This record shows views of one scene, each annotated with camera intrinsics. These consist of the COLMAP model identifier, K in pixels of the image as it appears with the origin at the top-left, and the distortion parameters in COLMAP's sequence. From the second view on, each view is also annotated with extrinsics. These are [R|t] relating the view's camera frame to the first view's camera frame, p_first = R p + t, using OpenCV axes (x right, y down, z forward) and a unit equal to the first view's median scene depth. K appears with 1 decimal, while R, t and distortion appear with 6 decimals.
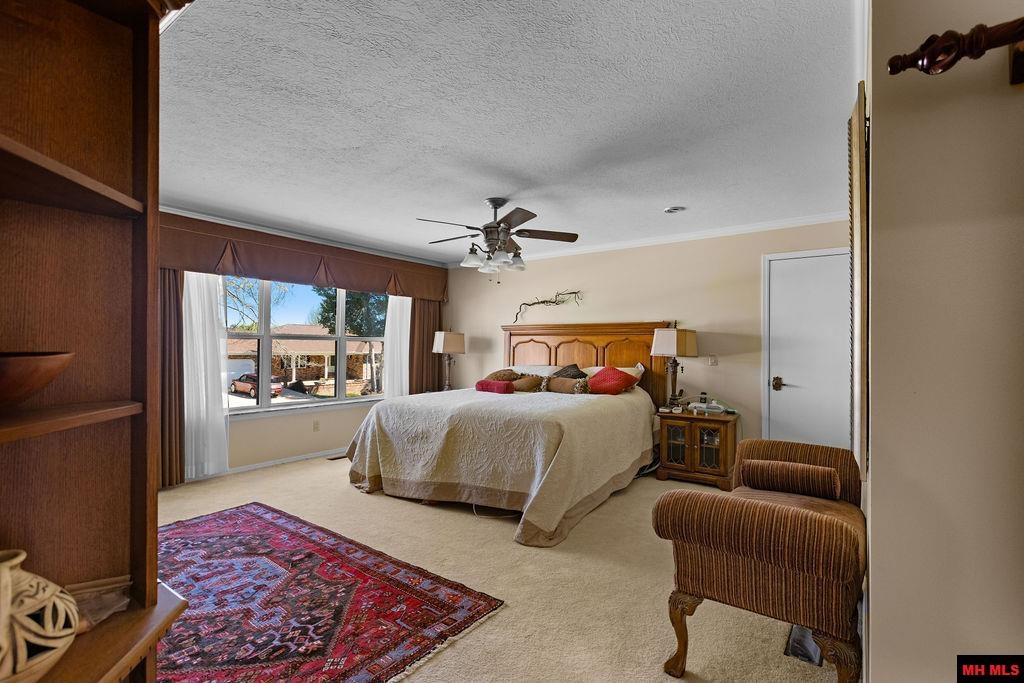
lens RADIAL K [[468.1, 0, 513.5], [0, 468.1, 344.9], [0, 0, 1]] dist [0.015426, 0.000929]
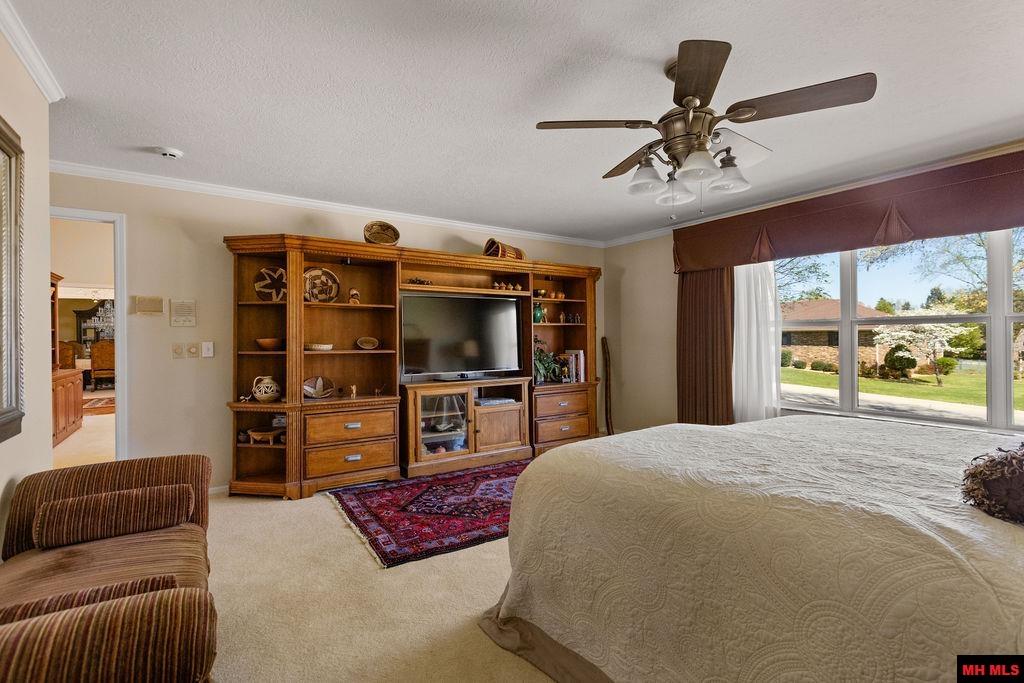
lens RADIAL K [[468.1, 0, 512.9], [0, 468.1, 336.8], [0, 0, 1]] dist [0.015426, 0.000929]
pose [[-0.316501, -0.011573, -0.948521, 0.967293], [0.002336, 0.999913, -0.012980, 0.037036], [0.948589, -0.006324, -0.316447, 1.706801]]
